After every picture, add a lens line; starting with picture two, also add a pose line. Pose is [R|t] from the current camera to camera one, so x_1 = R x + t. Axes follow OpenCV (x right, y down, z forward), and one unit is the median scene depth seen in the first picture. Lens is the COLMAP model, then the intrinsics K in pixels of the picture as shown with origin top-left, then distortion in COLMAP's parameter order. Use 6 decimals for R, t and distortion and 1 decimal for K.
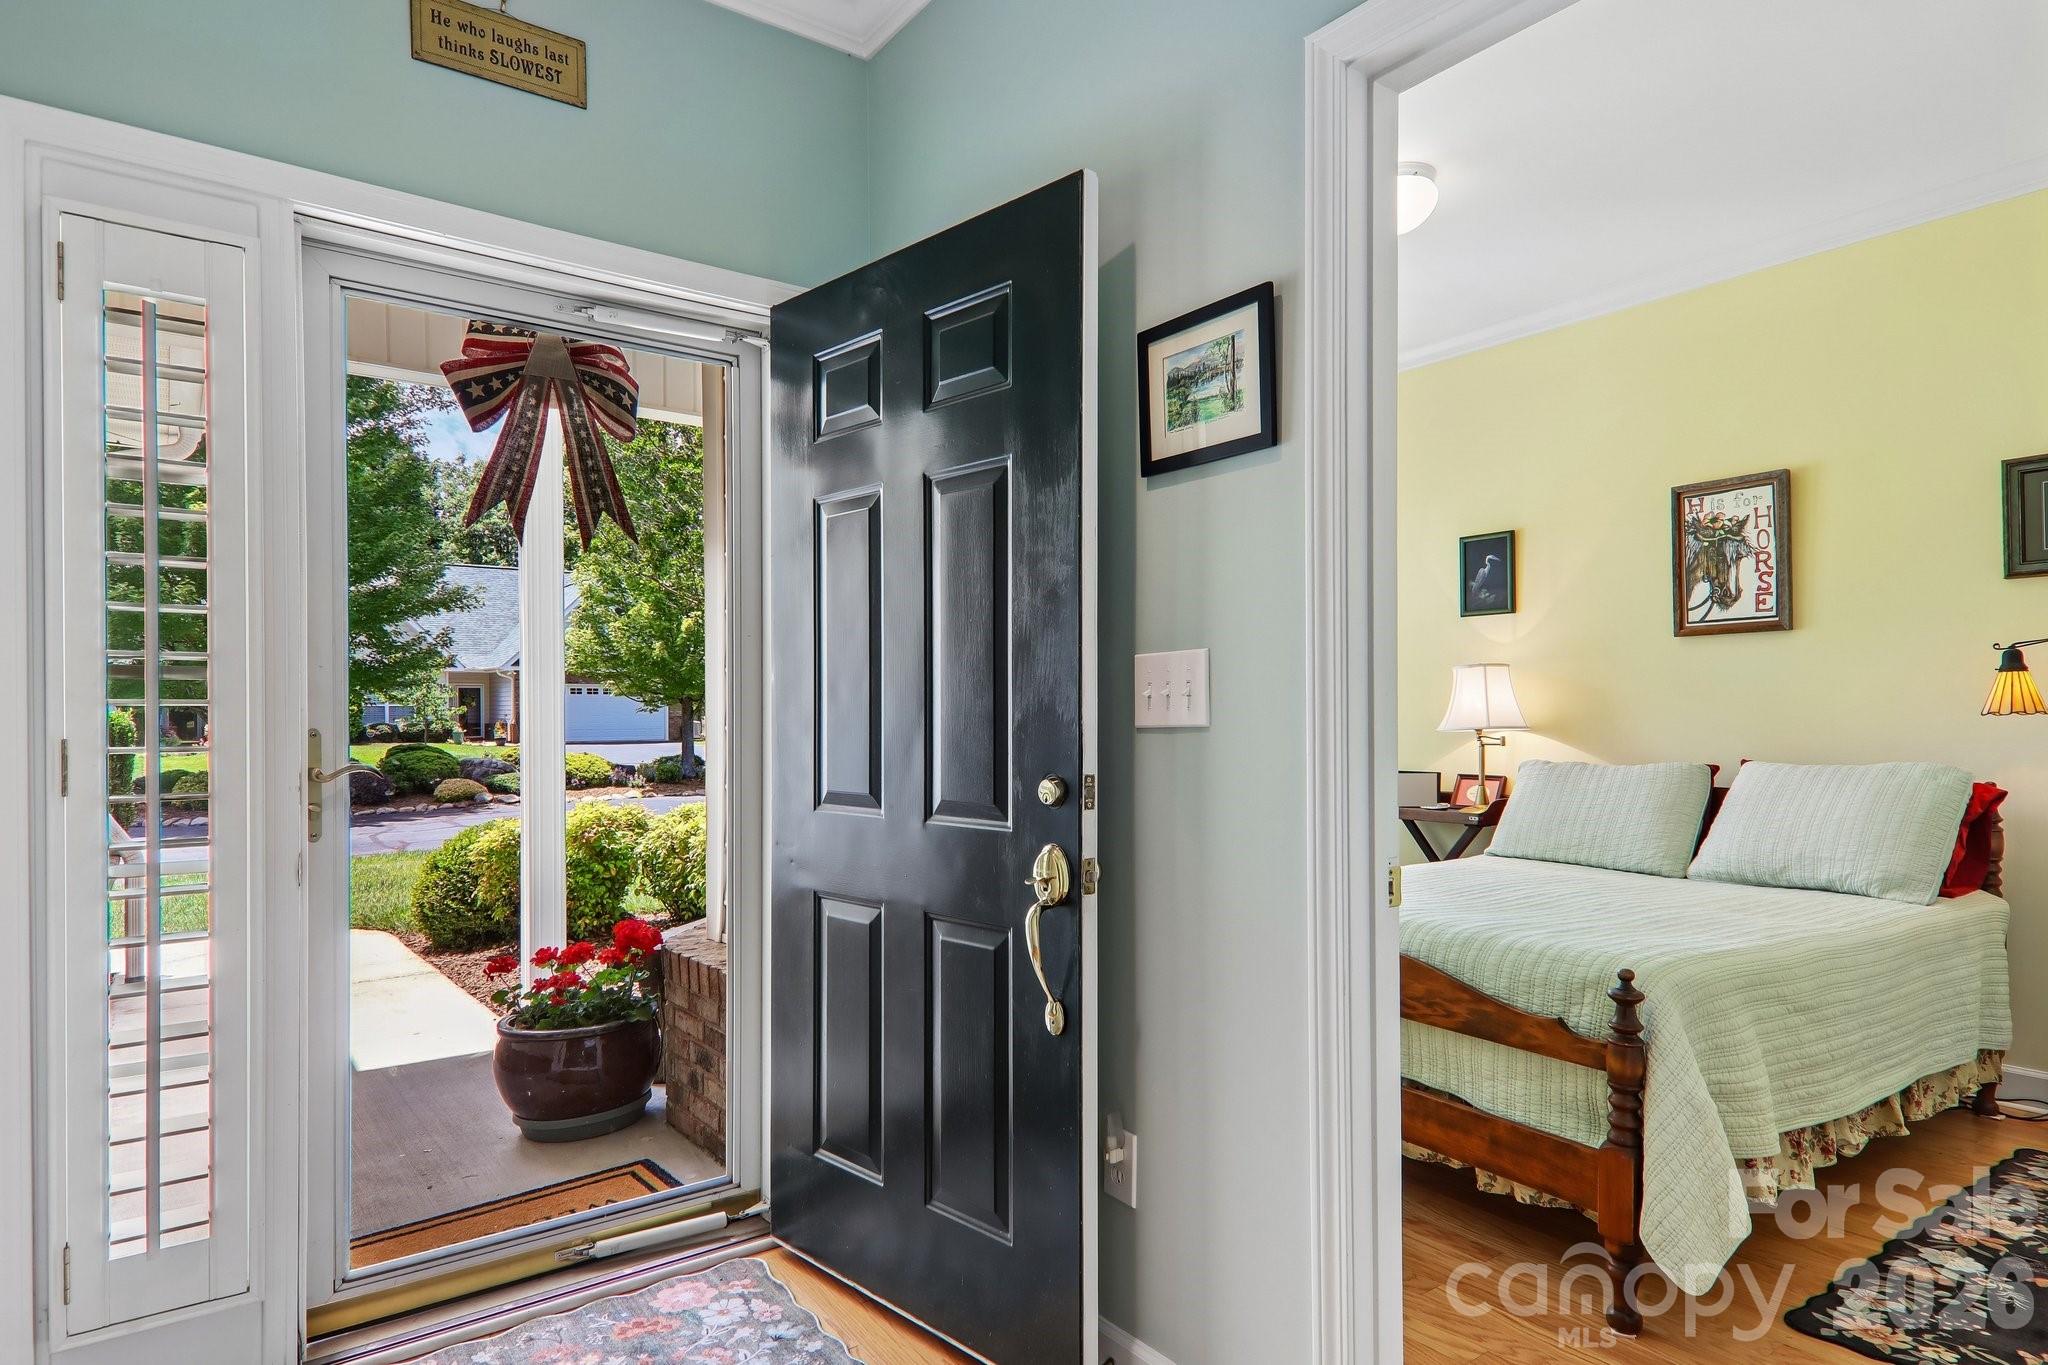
lens RADIAL K [[1148.4, 0, 1024.1], [0, 1148.4, 721.6], [0, 0, 1]] dist [0.030412, -0.017817]
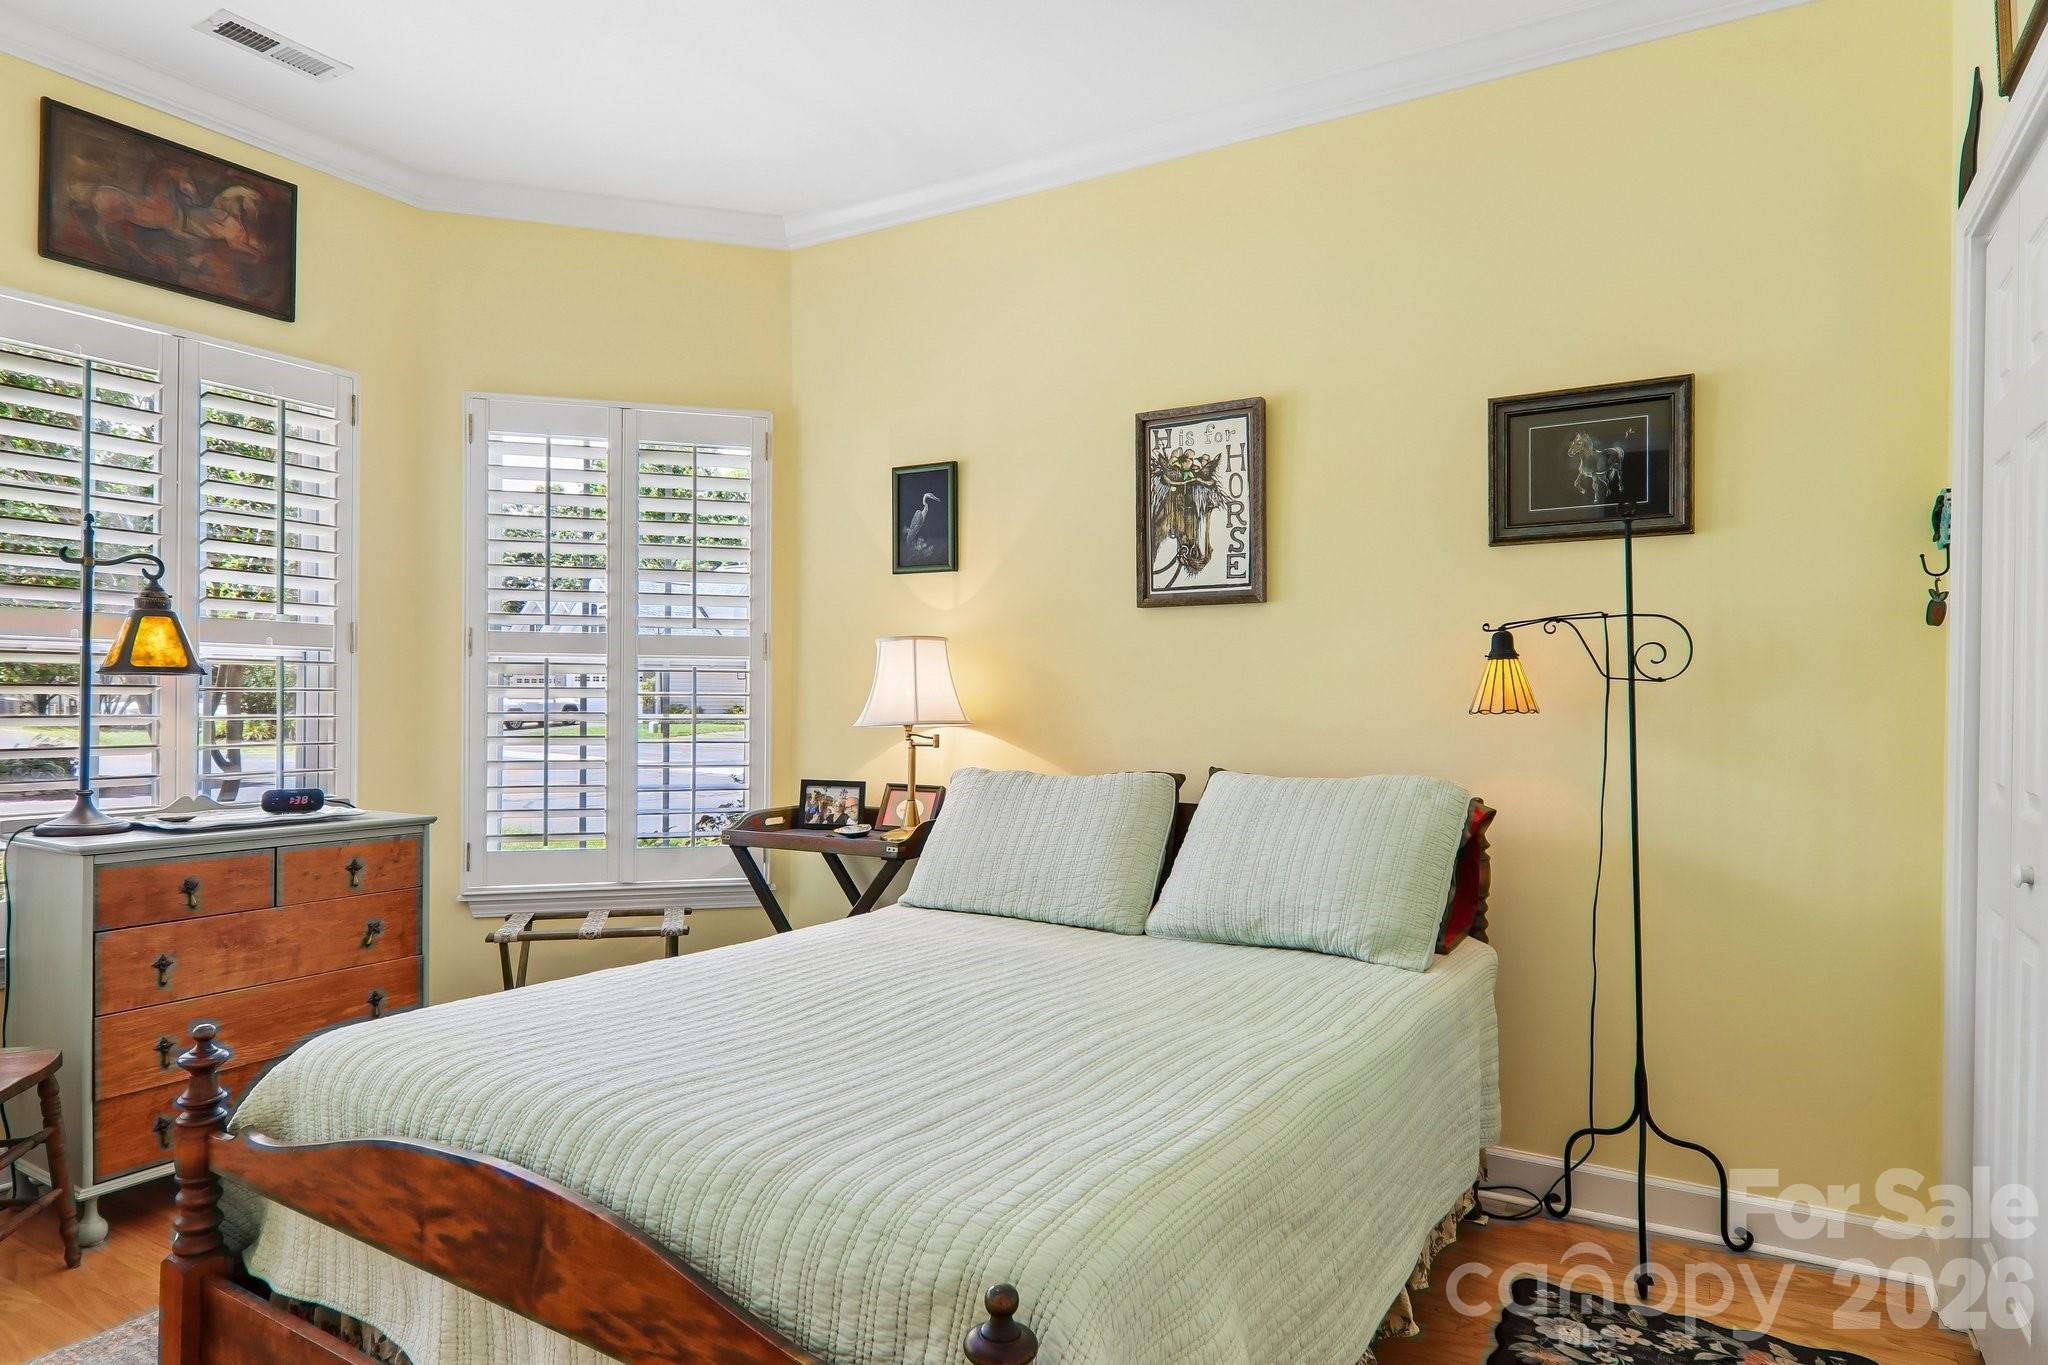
lens RADIAL K [[1163.6, 0, 1029.9], [0, 1163.6, 704.3], [0, 0, 1]] dist [0.003580, -0.000902]
pose [[0.918140, 0.010561, 0.396116, 0.198665], [-0.010179, 0.999943, -0.003068, -0.005579], [-0.396126, -0.001215, 0.918195, 0.331361]]
